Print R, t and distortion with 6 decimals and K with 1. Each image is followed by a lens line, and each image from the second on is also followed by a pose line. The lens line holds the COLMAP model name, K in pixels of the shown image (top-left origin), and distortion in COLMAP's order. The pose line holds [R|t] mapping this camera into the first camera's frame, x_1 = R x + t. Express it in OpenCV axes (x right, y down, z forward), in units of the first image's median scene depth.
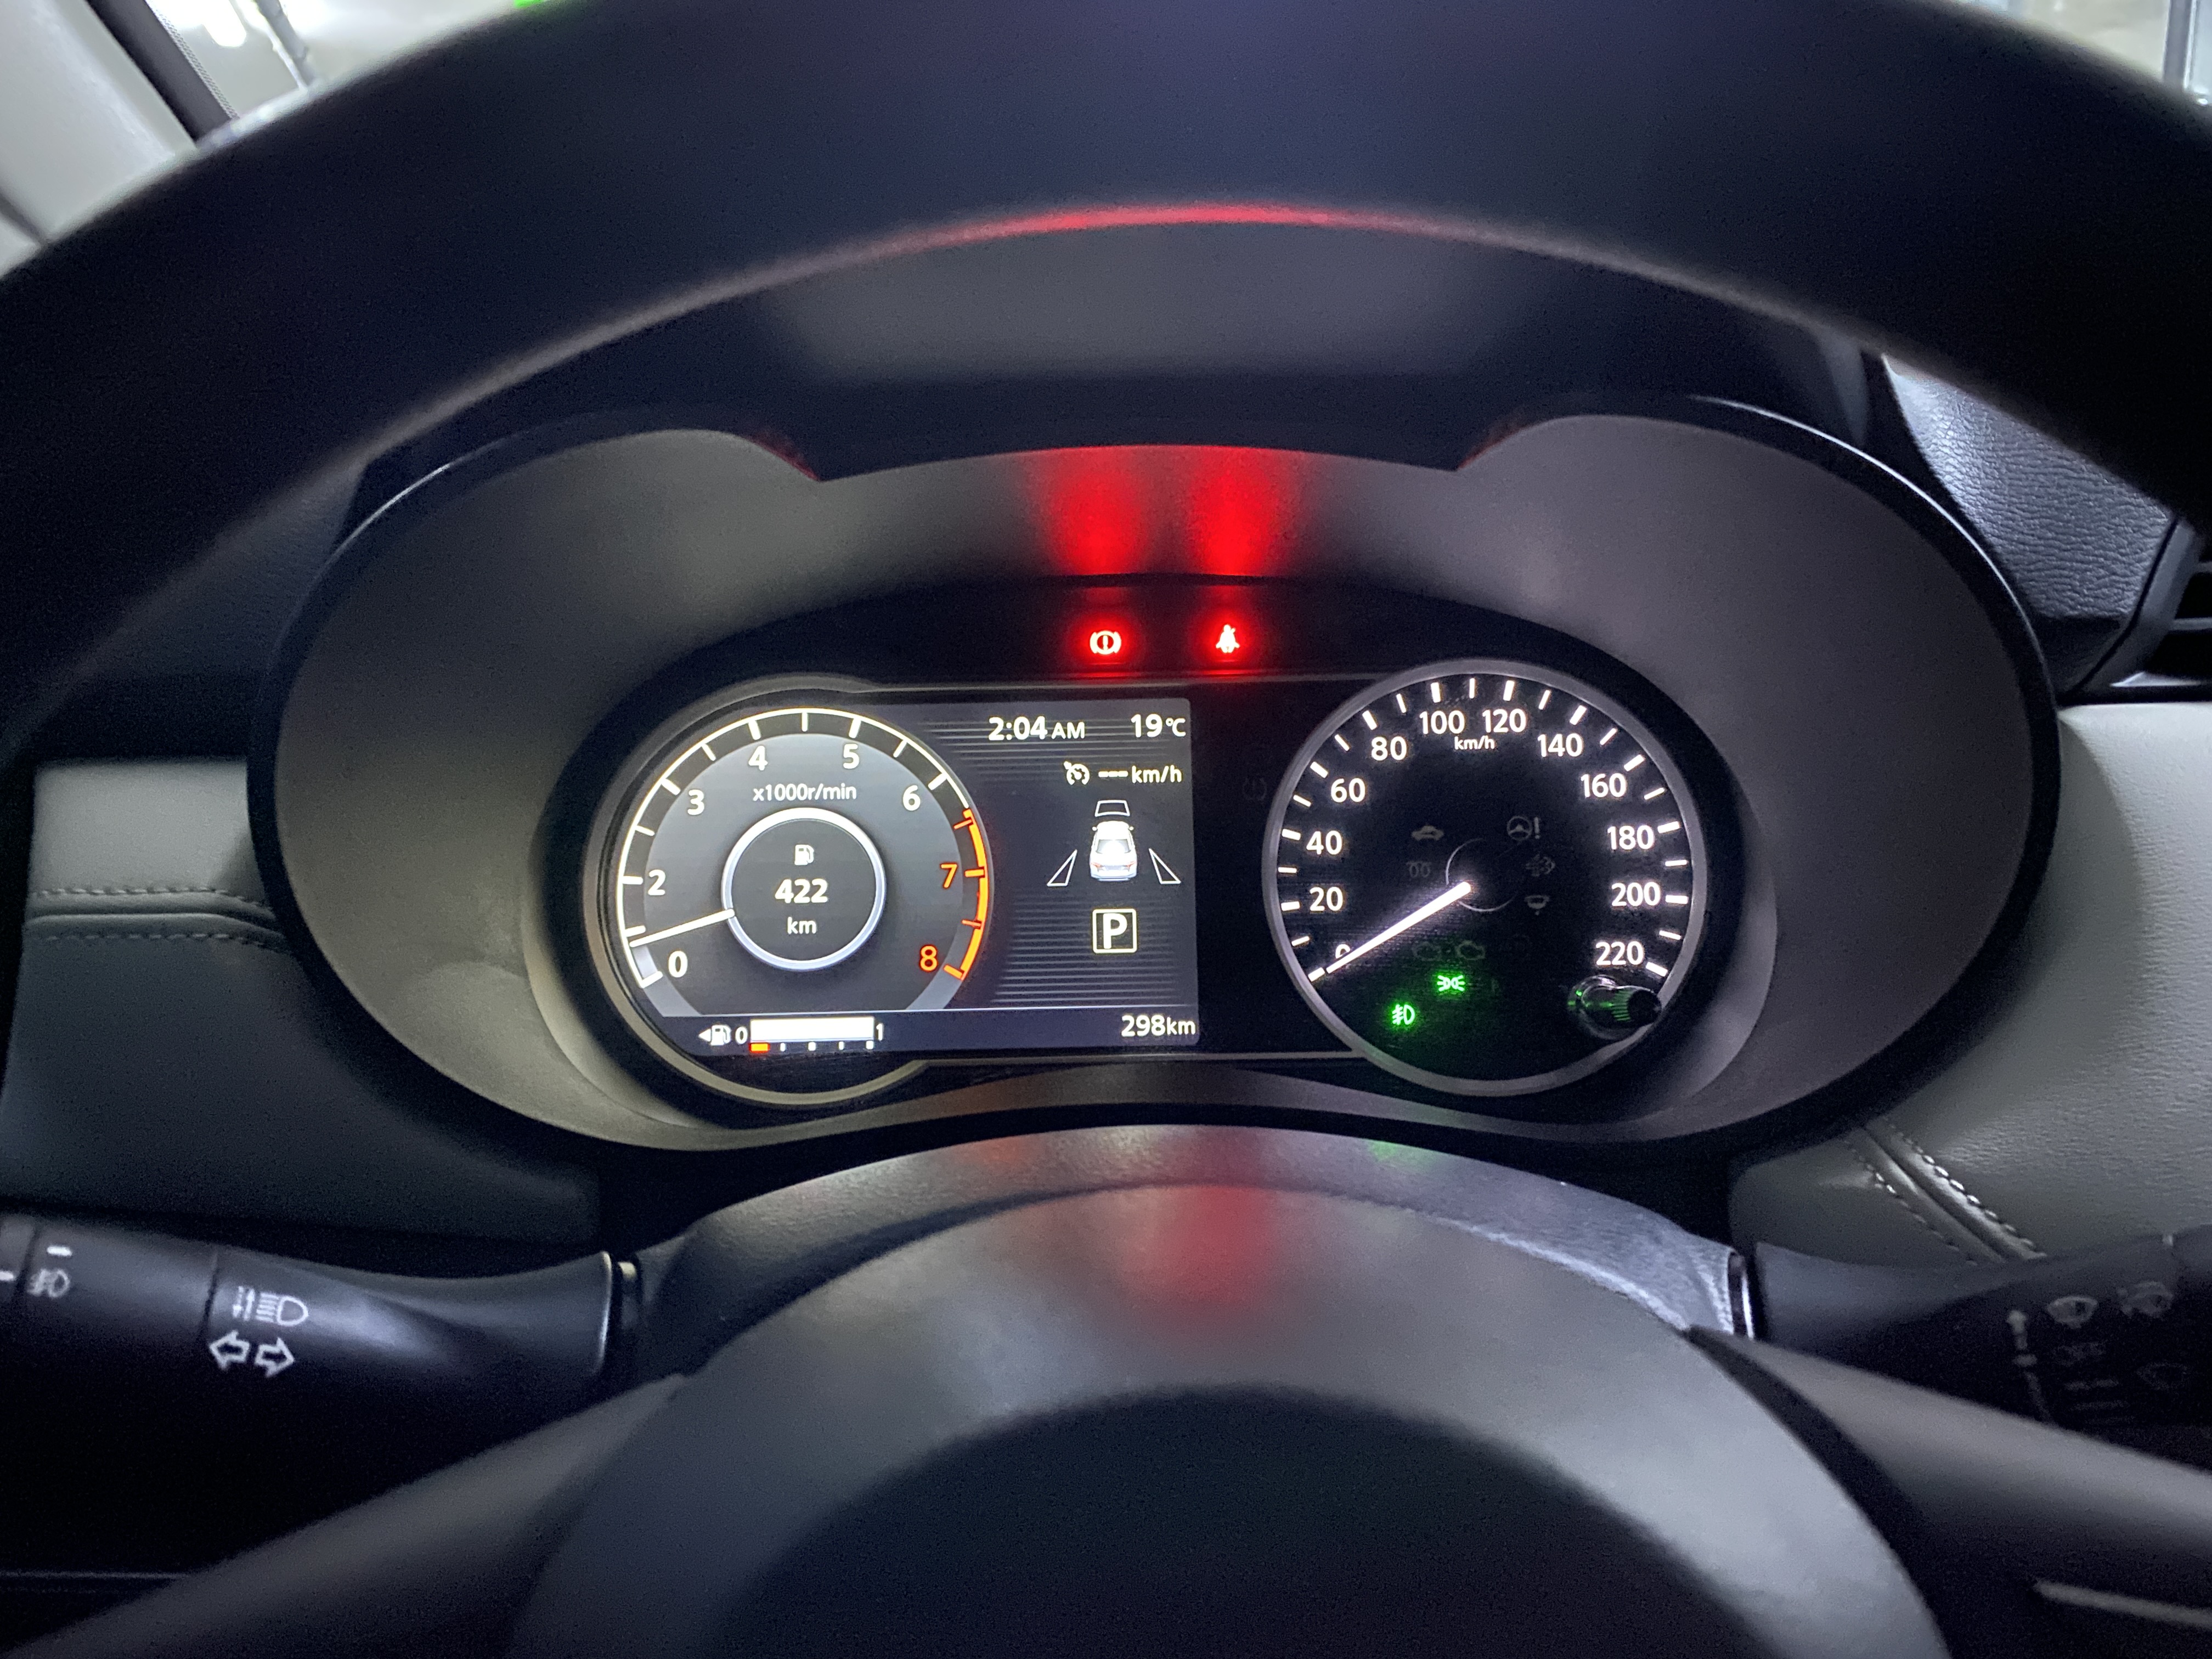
lens RADIAL K [[1694.4, 0, 1092.6], [0, 1694.4, 819.6], [0, 0, 1]] dist [0.029781, -0.022631]
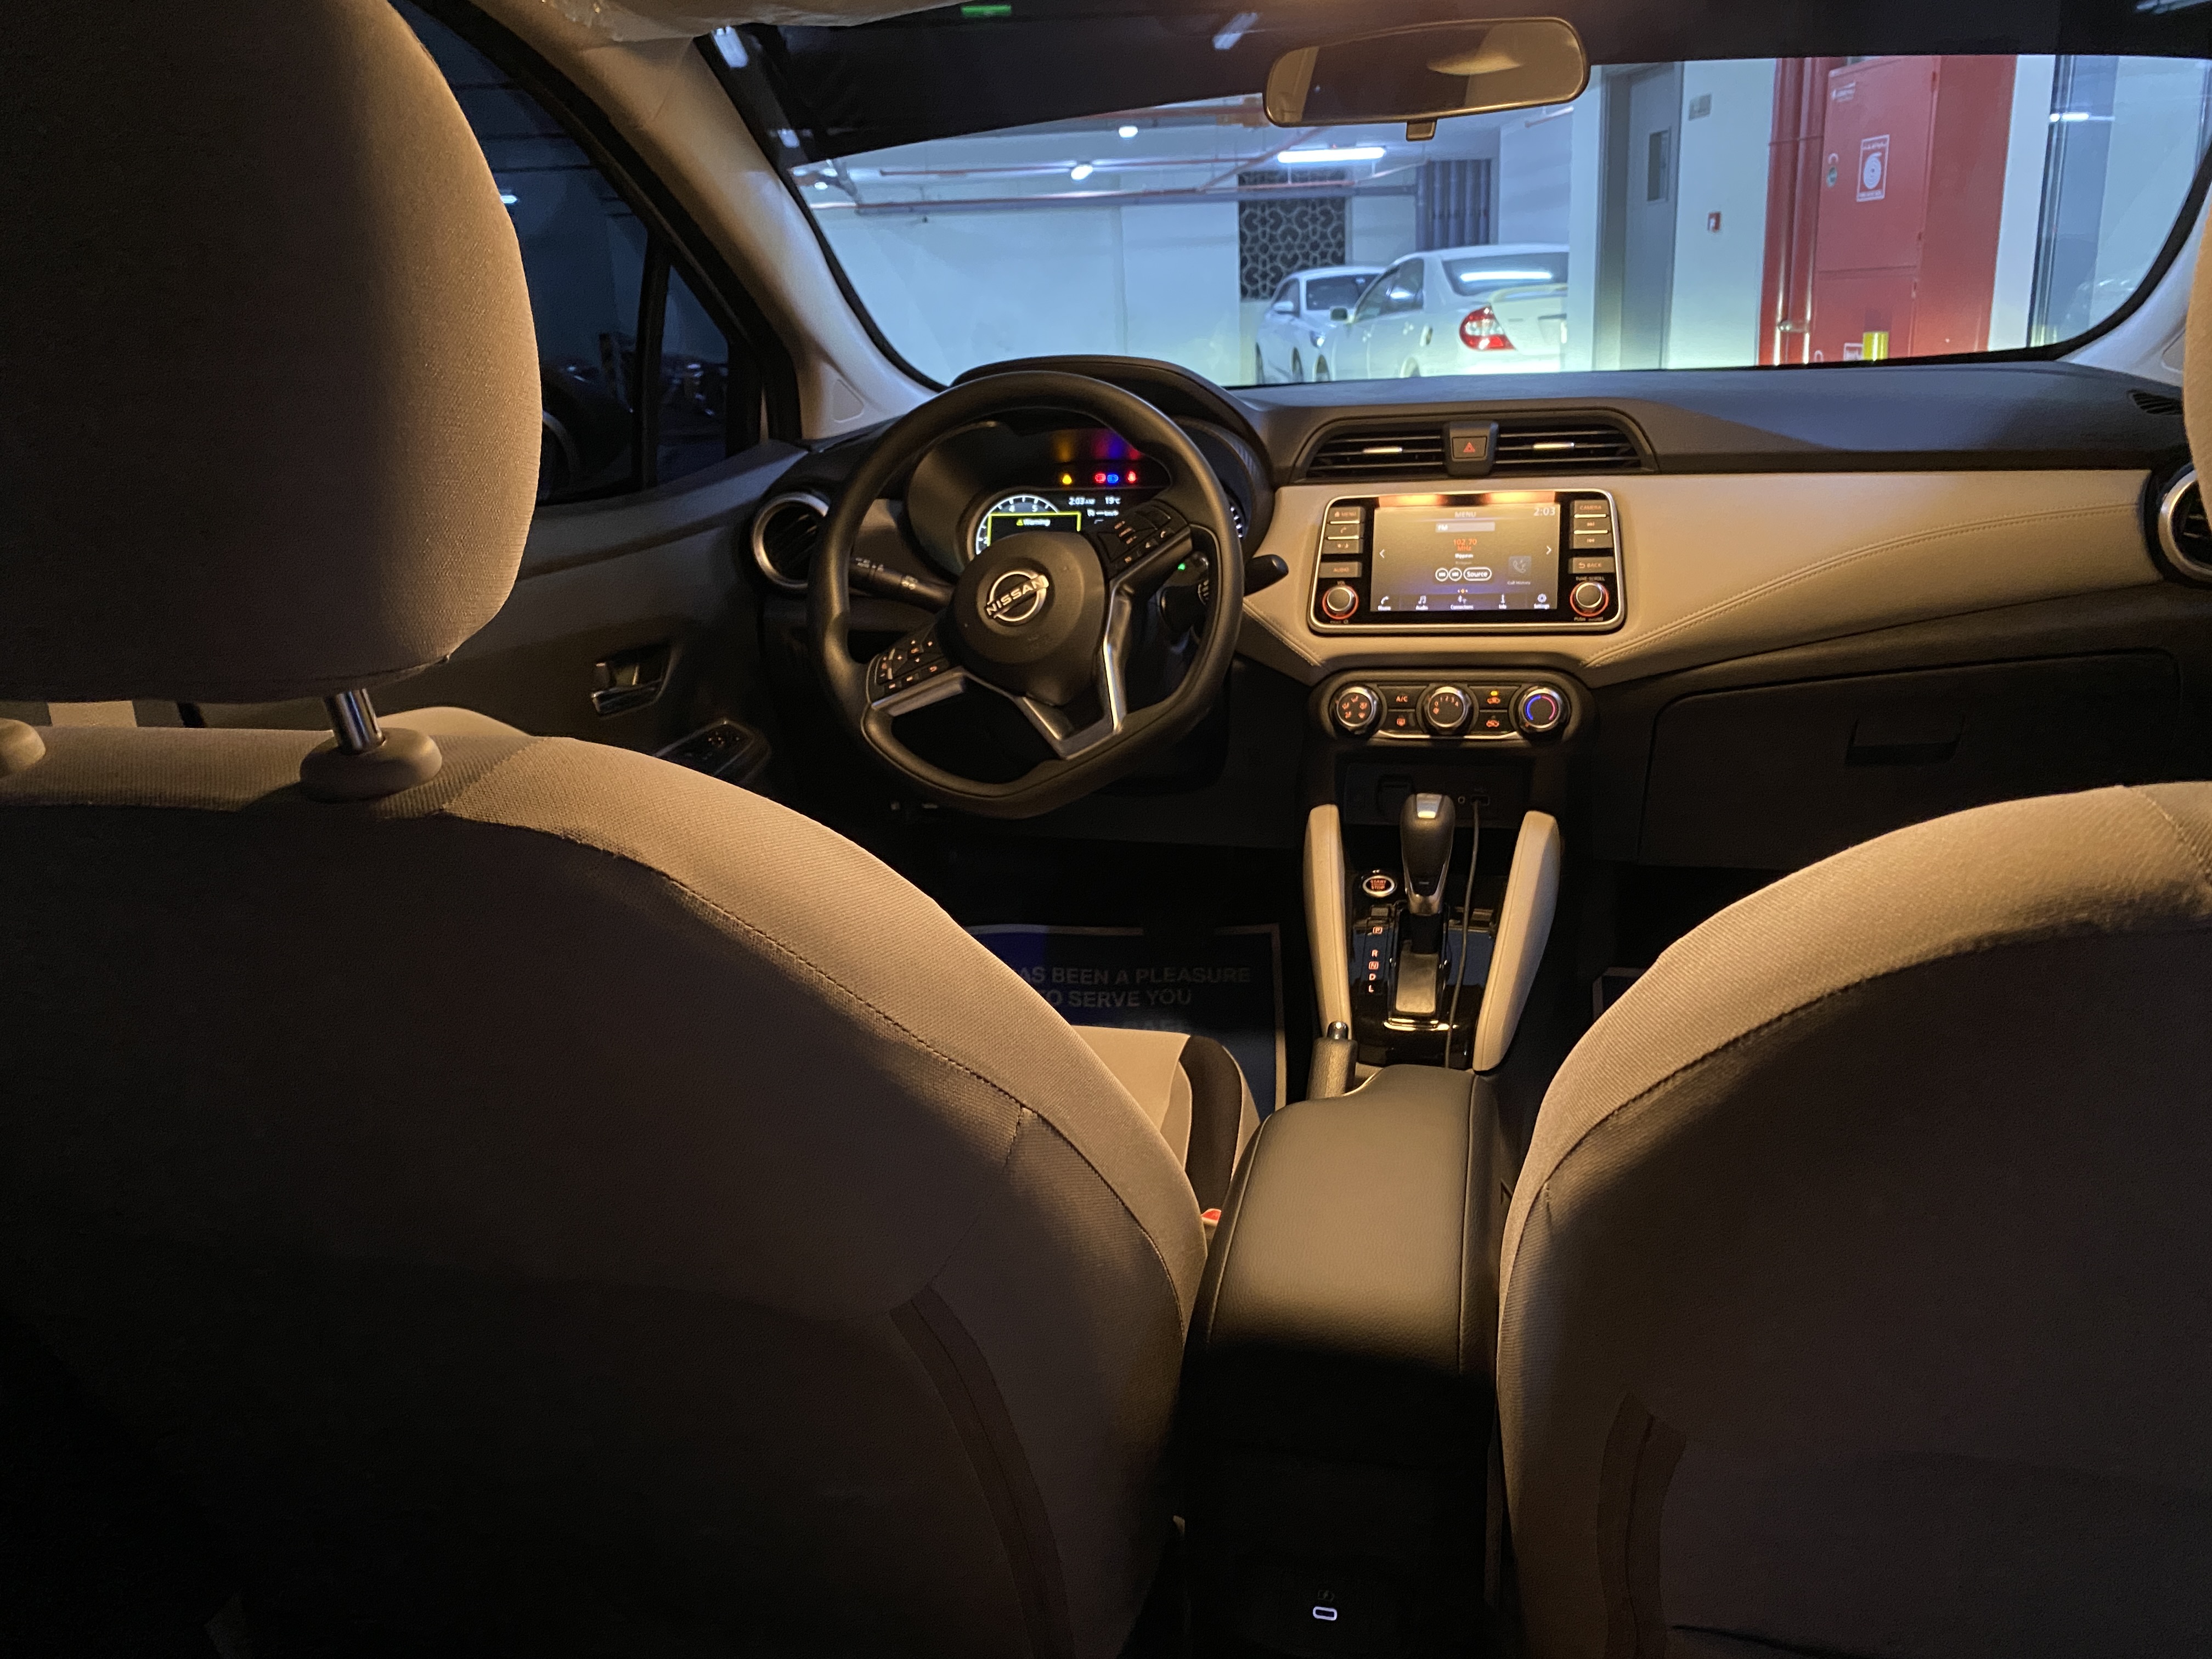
lens RADIAL K [[1694.4, 0, 1115.1], [0, 1694.4, 821.7], [0, 0, 1]] dist [0.029781, -0.022631]
pose [[0.976878, 0.049496, -0.207989, 0.880461], [-0.042707, 0.998402, 0.037006, 0.528773], [0.209488, -0.027267, 0.977431, -2.764527]]
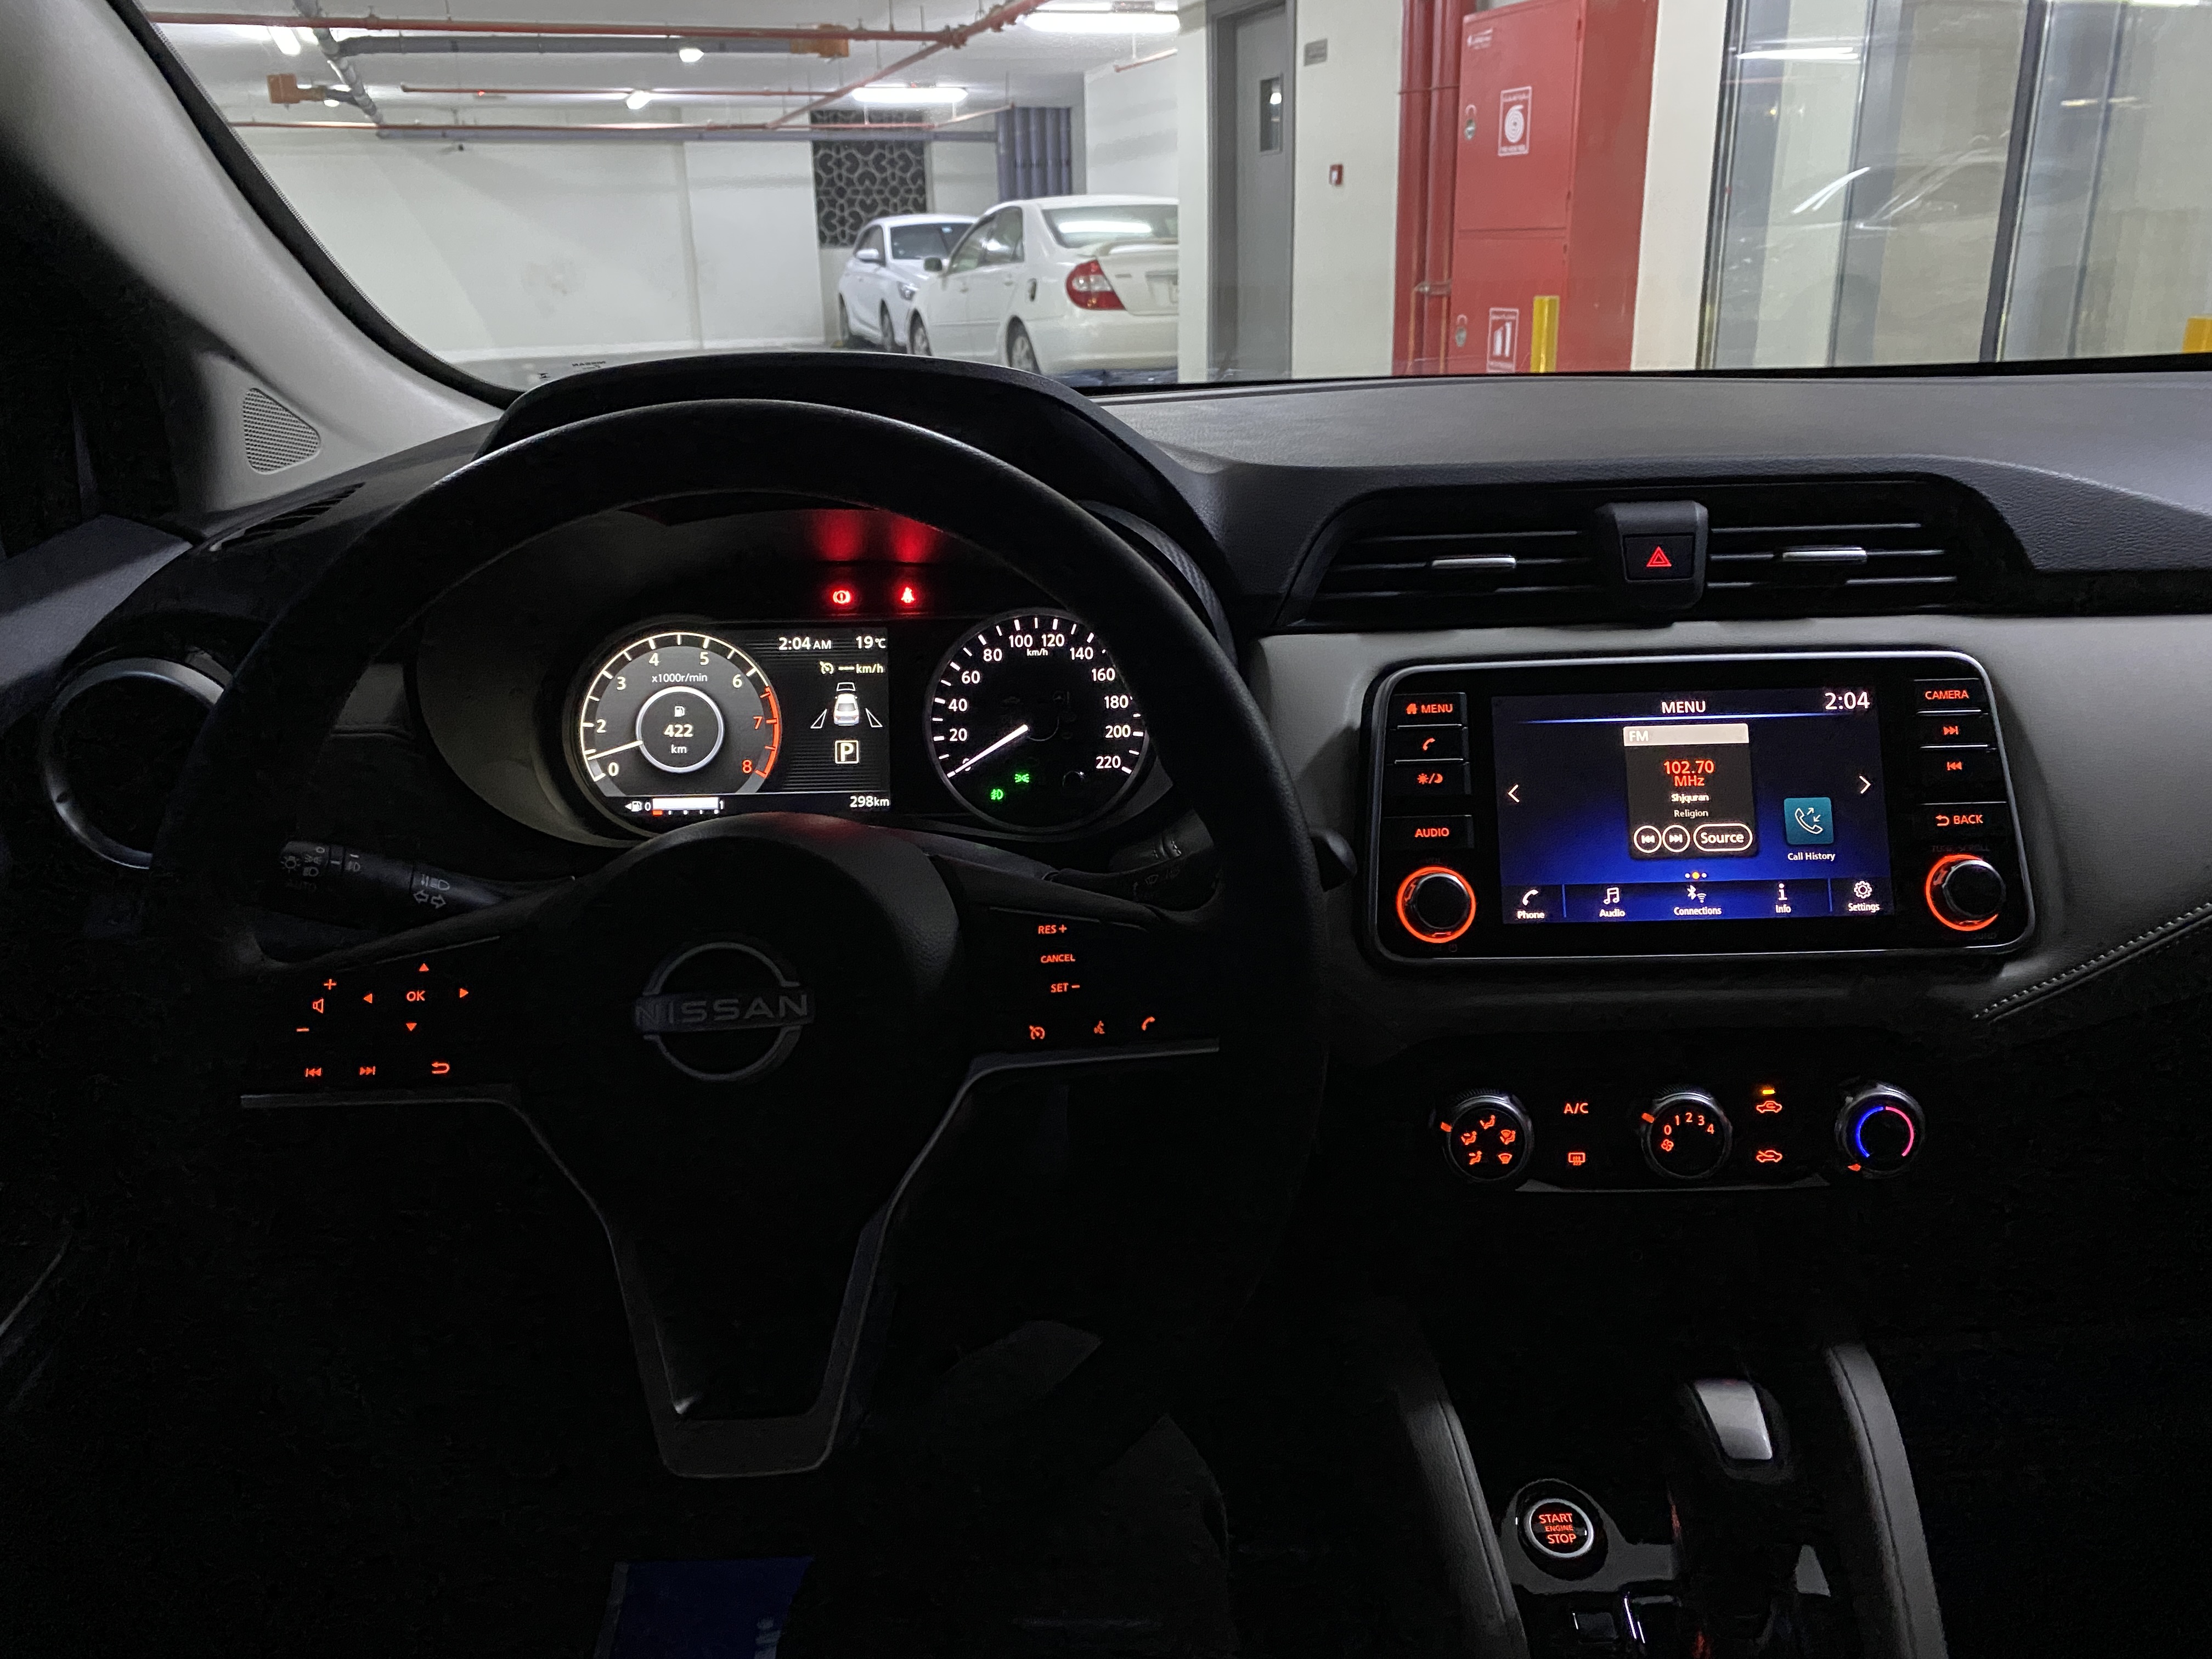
lens RADIAL K [[1694.4, 0, 1125.0], [0, 1694.4, 841.8], [0, 0, 1]] dist [0.029781, -0.022631]
pose [[0.999621, -0.002546, 0.027429, 0.270943], [0.000634, 0.997583, 0.069480, 0.034667], [-0.027540, -0.069437, 0.997206, -0.899825]]
